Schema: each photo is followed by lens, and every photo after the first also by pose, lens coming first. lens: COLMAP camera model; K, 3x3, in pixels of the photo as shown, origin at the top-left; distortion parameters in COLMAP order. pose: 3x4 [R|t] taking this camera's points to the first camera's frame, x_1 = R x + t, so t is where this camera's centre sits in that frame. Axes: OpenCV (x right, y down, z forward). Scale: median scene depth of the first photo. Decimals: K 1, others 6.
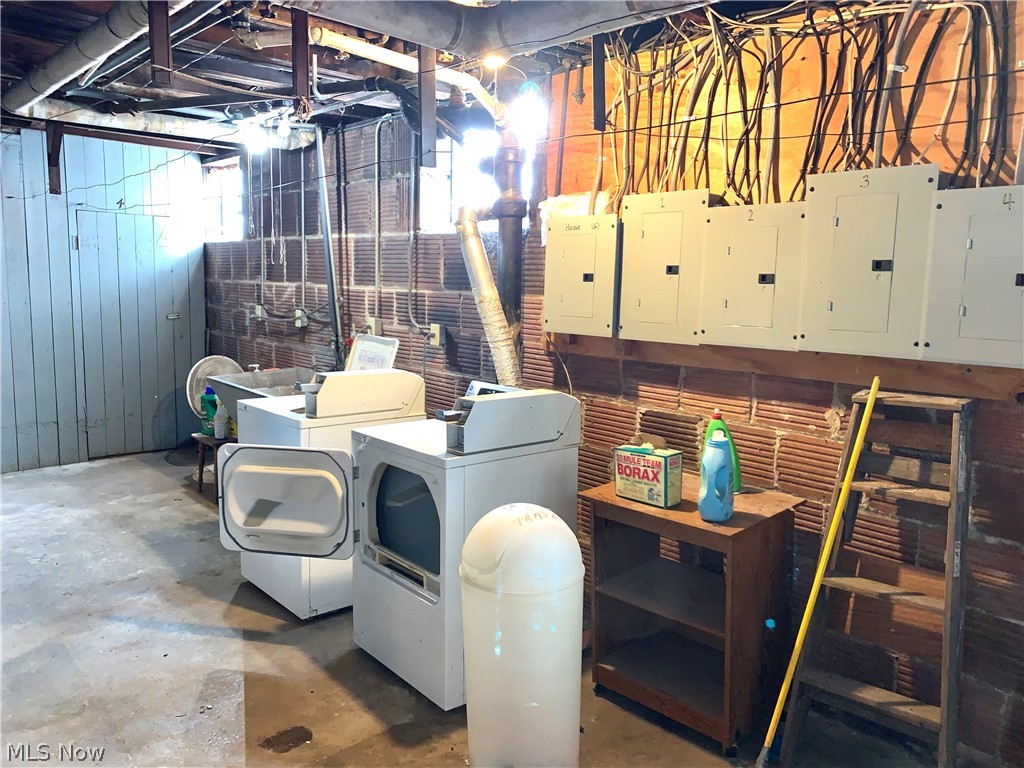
lens RADIAL K [[779.8, 0, 511.8], [0, 779.8, 388.3], [0, 0, 1]] dist [0.053031, -0.000561]
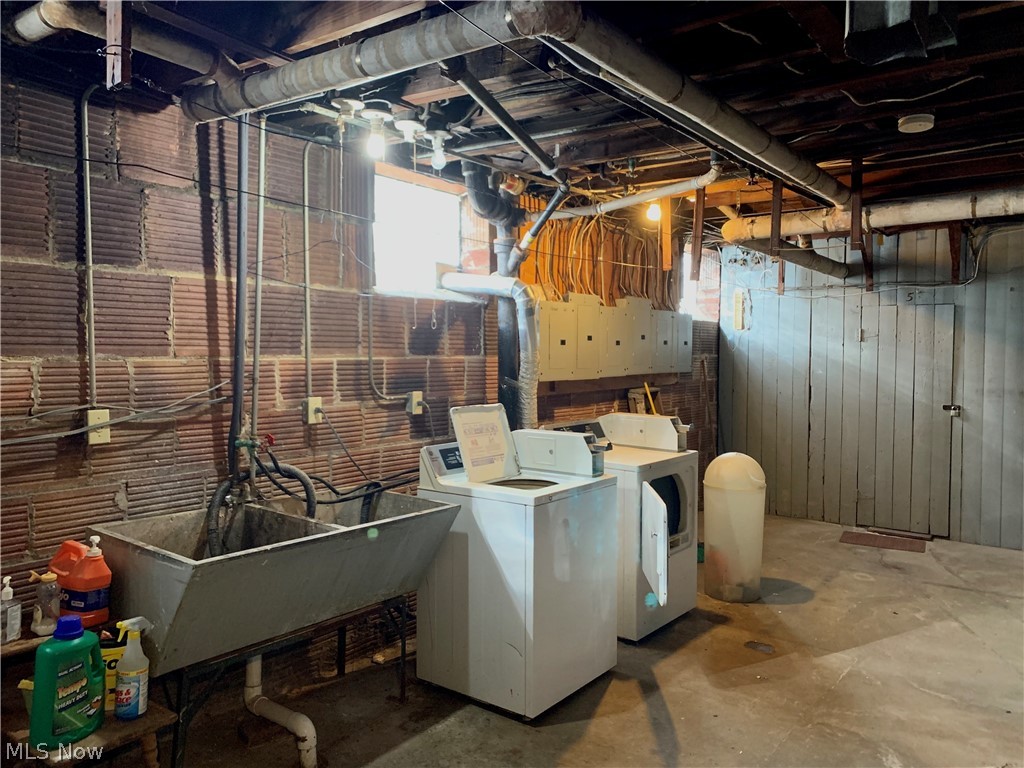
lens RADIAL K [[779.8, 0, 510.9], [0, 779.8, 376.4], [0, 0, 1]] dist [0.053031, -0.000561]
pose [[-0.201799, -0.061401, 0.977500, -1.044511], [0.122418, 0.988625, 0.087372, -0.169449], [-0.971746, 0.137295, -0.191987, 1.071889]]
